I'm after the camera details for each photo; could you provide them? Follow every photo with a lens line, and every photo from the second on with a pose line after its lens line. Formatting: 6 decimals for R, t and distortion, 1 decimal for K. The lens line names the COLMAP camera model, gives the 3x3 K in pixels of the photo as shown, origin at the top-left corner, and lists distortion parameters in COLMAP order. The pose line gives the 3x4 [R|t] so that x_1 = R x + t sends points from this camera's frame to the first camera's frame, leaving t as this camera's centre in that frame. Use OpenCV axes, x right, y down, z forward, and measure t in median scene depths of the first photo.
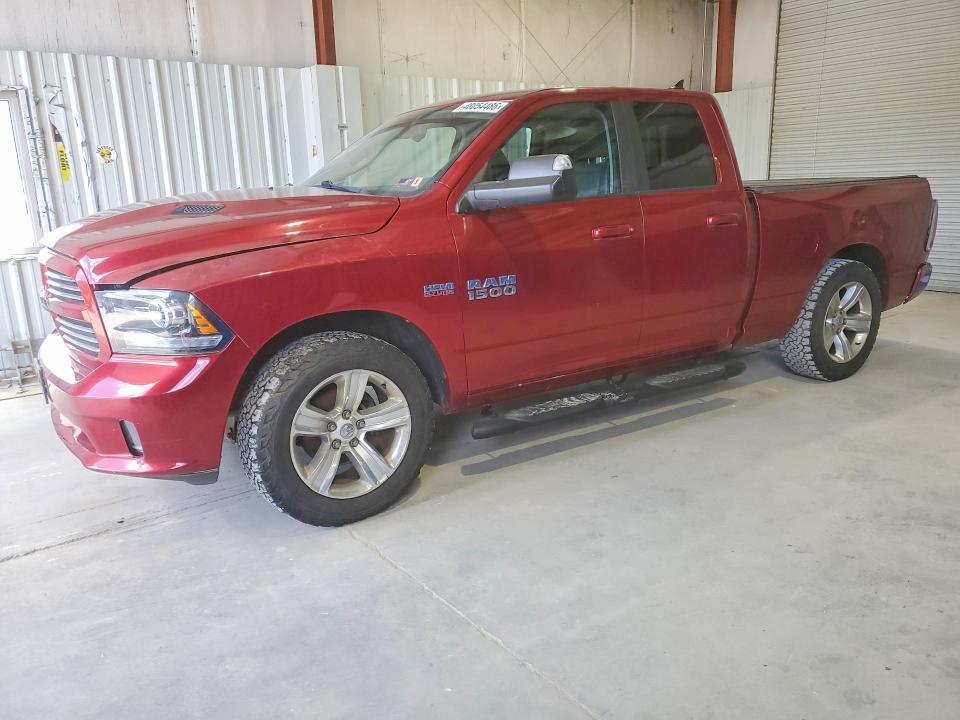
lens RADIAL K [[741.9, 0, 485.0], [0, 741.9, 365.8], [0, 0, 1]] dist [0.016814, 0.004702]
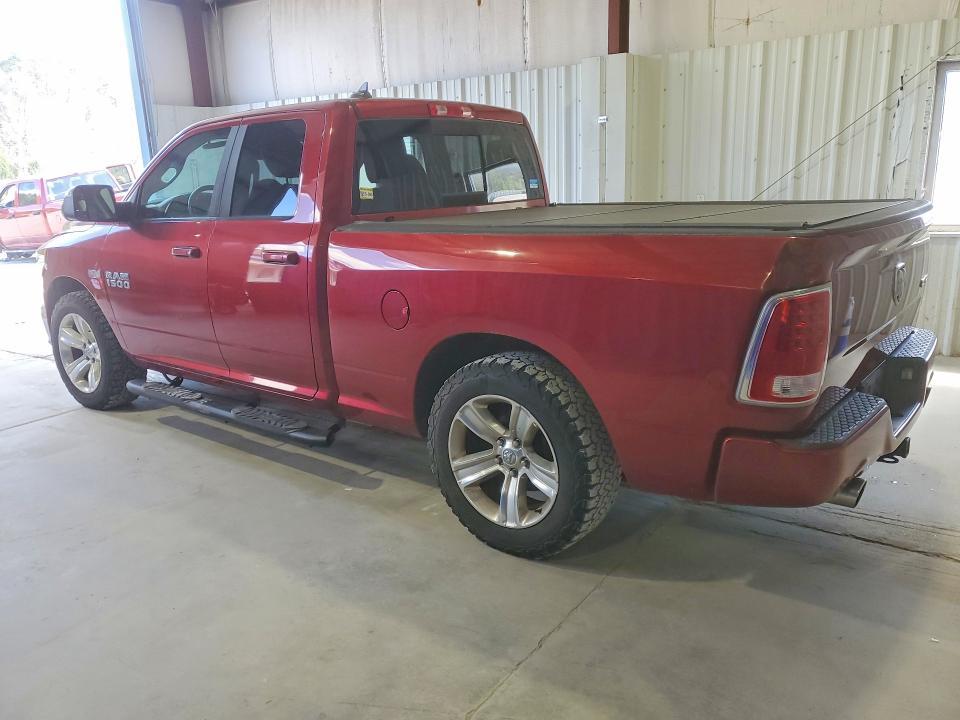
lens RADIAL K [[741.9, 0, 485.1], [0, 741.9, 353.8], [0, 0, 1]] dist [0.016814, 0.004702]
pose [[0.326219, 0.250136, -0.911599, 1.017301], [-0.204380, 0.960209, 0.190336, -0.255774], [0.922936, 0.124221, 0.364361, 0.771261]]
